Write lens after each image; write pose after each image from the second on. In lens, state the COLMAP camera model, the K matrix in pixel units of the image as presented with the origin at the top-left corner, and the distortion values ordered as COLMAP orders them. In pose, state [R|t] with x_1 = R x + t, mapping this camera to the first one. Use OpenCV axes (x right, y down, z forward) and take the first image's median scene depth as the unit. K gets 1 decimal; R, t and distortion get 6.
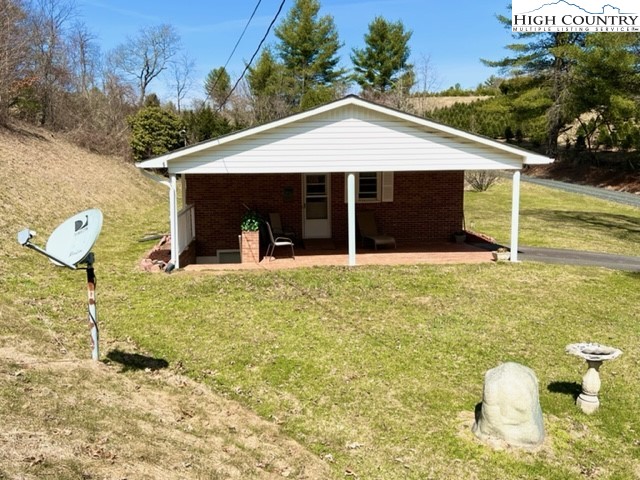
lens RADIAL K [[581.5, 0, 320.9], [0, 581.5, 243.4], [0, 0, 1]] dist [0.048839, 0.000000]
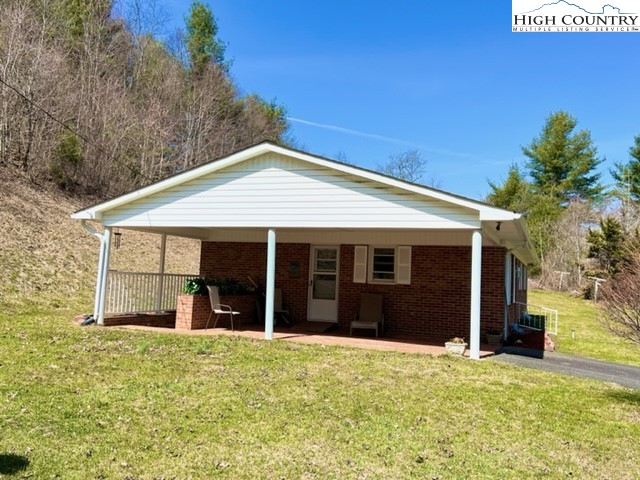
lens RADIAL K [[581.5, 0, 320.1], [0, 581.5, 238.2], [0, 0, 1]] dist [0.048839, 0.000000]
pose [[0.893516, 0.015447, -0.448766, 0.377161], [-0.112925, 0.975018, -0.191278, 0.035934], [0.434600, 0.221587, 0.872939, 0.213586]]
